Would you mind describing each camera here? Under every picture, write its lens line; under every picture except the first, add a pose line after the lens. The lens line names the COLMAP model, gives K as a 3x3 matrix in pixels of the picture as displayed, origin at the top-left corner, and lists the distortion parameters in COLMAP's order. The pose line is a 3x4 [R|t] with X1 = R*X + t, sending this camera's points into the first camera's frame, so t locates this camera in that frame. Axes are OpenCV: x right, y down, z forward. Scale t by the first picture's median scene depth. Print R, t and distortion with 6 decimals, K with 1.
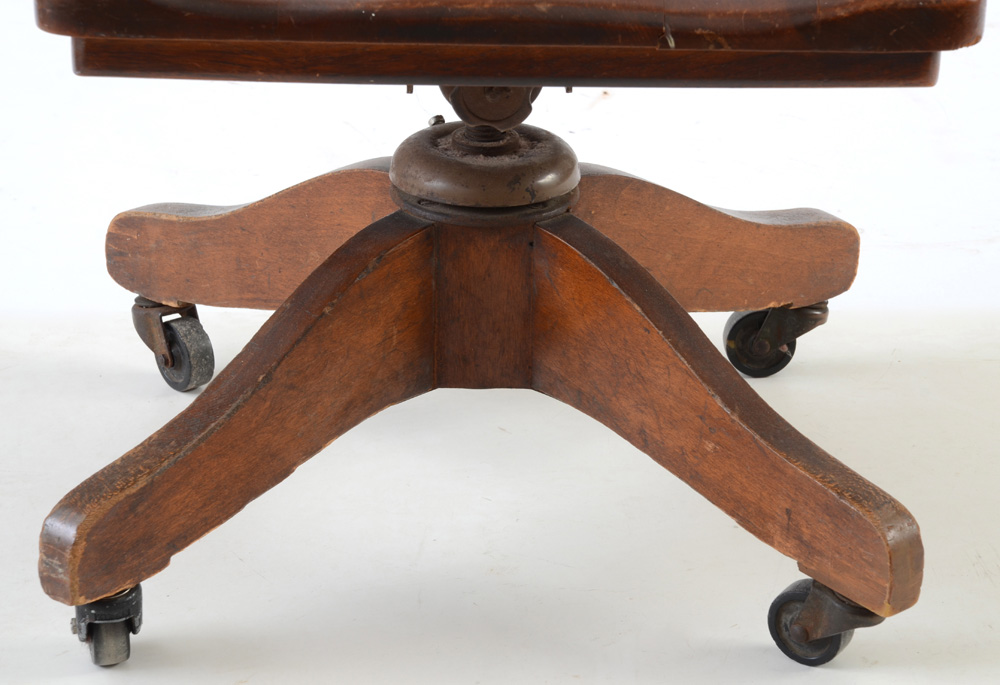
lens RADIAL K [[4333.3, 0, 507.5], [0, 4333.3, 352.7], [0, 0, 1]] dist [1.464849, 0.000000]
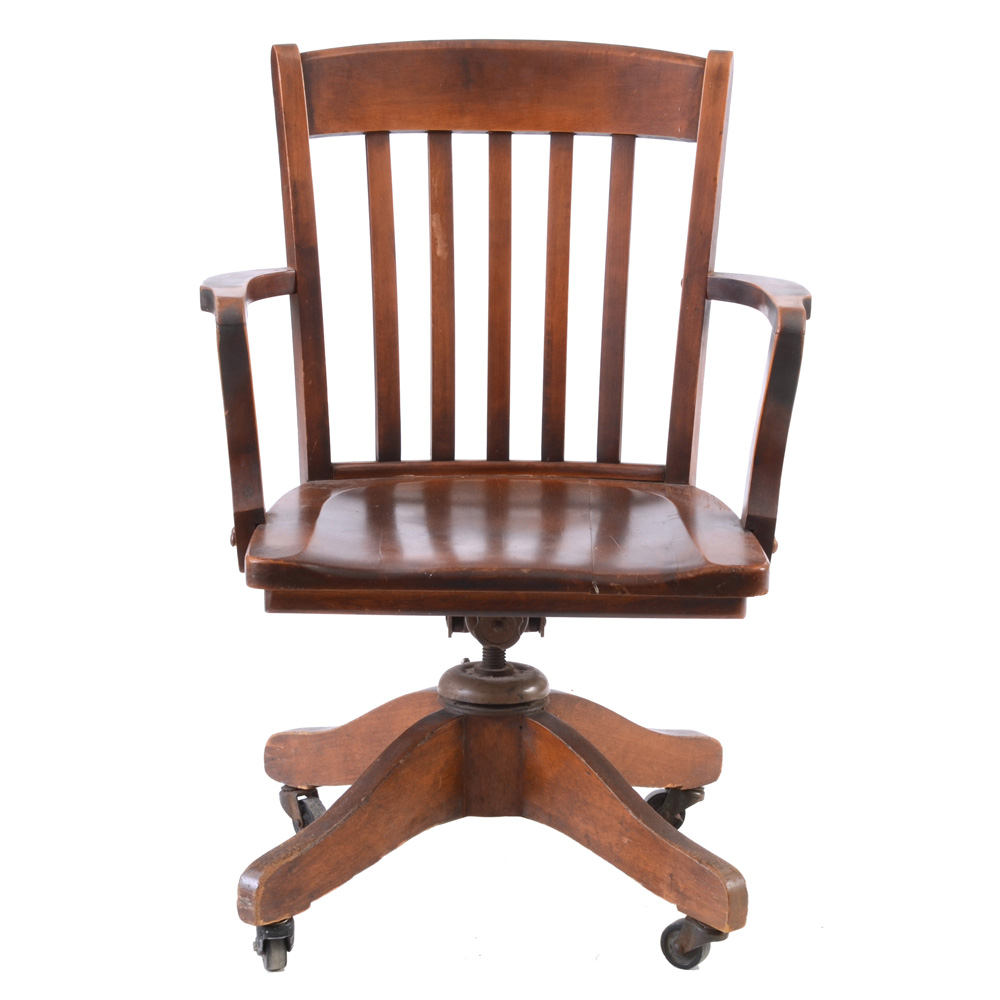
lens RADIAL K [[4029.6, 0, 493.9], [0, 4029.6, 502.0], [0, 0, 1]] dist [0.572608, 0.000000]
pose [[0.999973, -0.002805, -0.006845, 0.005971], [0.001605, 0.985533, -0.169478, 0.156350], [0.007221, 0.169463, 0.985510, -0.572393]]
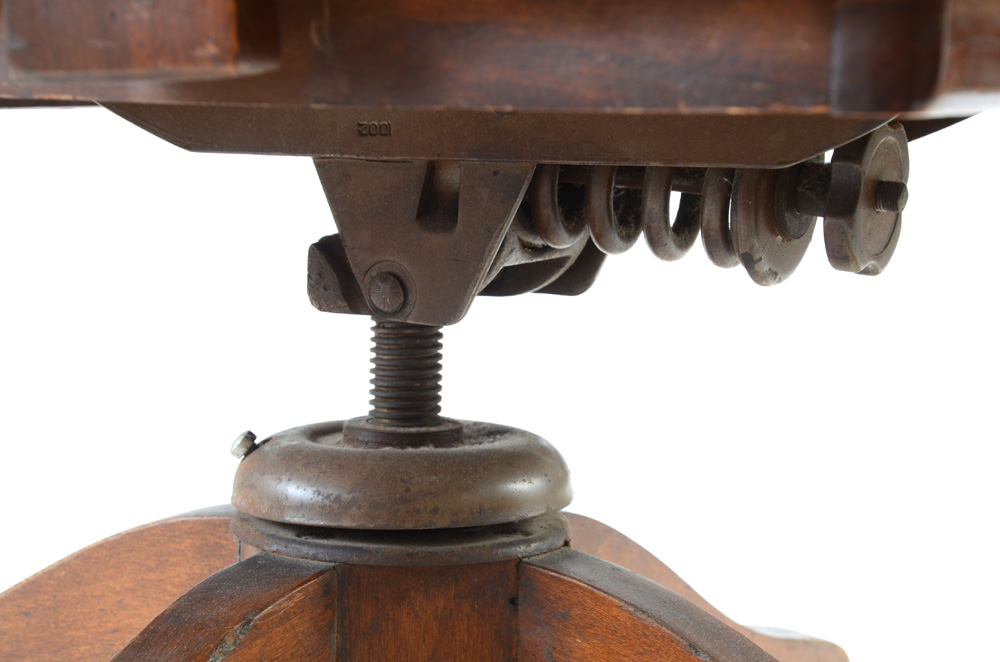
lens RADIAL K [[2365.5, 0, 498.2], [0, 2365.5, 329.2], [0, 0, 1]] dist [0.392705, 0.000000]
pose [[0.977332, -0.010105, 0.211469, -0.059013], [0.067671, 0.961369, -0.266814, 0.021446], [-0.200604, 0.275076, 0.940261, 0.717104]]
